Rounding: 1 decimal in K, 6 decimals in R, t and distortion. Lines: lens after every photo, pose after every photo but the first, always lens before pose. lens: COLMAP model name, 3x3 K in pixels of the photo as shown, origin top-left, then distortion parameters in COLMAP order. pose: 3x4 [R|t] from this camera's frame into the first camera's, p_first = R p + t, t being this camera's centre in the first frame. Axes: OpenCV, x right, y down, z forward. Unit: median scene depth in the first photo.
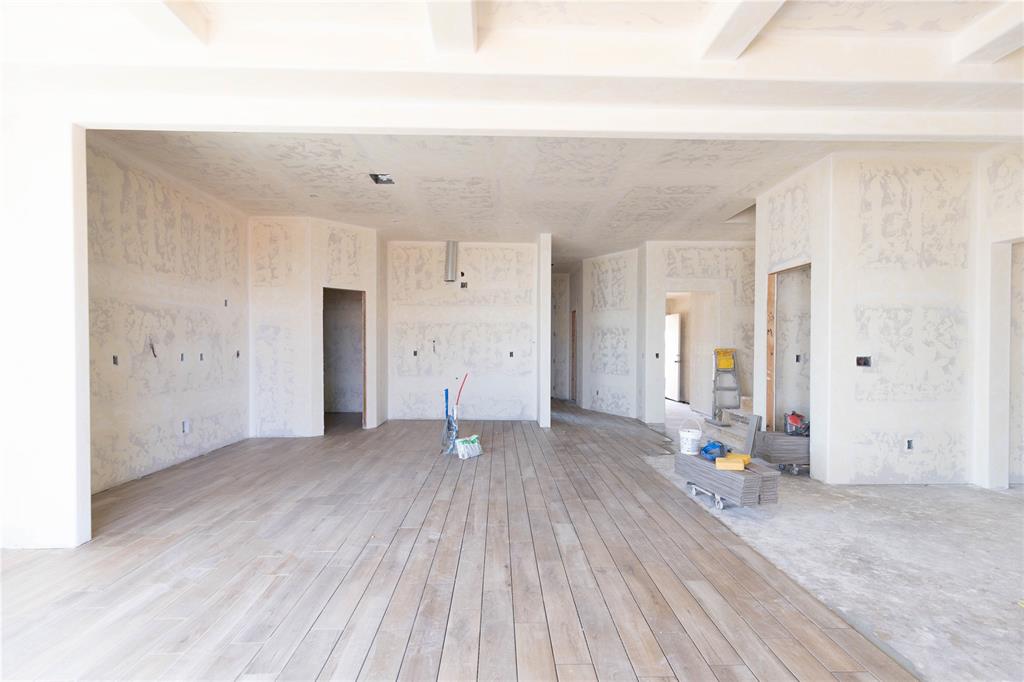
lens RADIAL K [[472.0, 0, 512.2], [0, 472.0, 343.9], [0, 0, 1]] dist [0.005787, 0.000341]
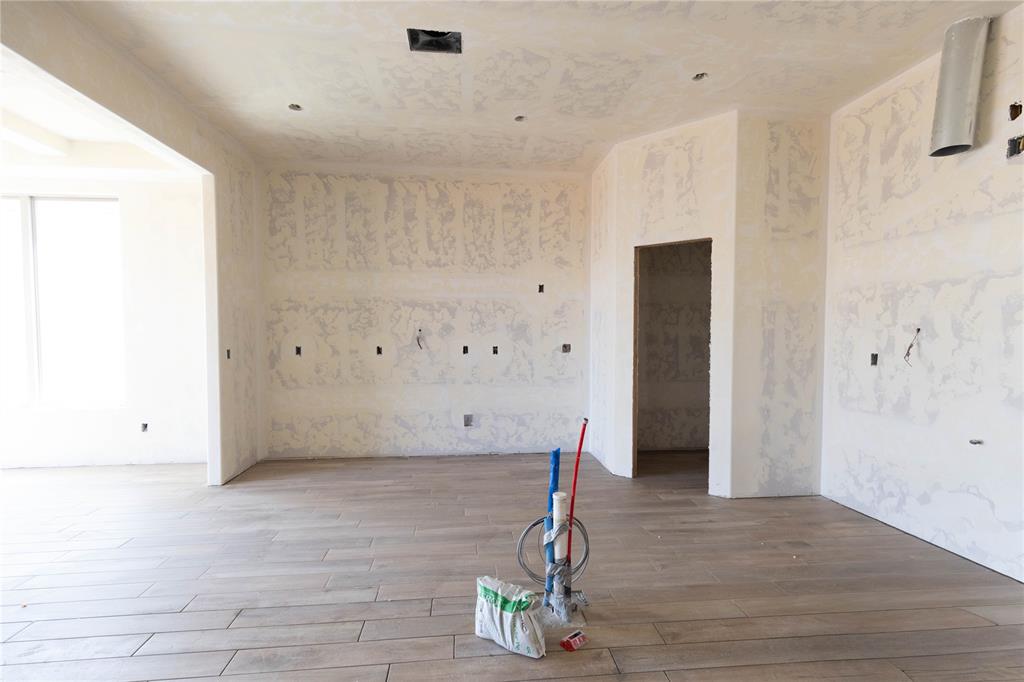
lens RADIAL K [[472.0, 0, 512.2], [0, 472.0, 350.0], [0, 0, 1]] dist [0.005787, 0.000341]
pose [[0.076464, 0.035574, -0.996438, 0.300904], [0.003471, 0.999348, 0.035945, -0.006579], [0.997066, -0.006208, 0.076291, 1.057230]]
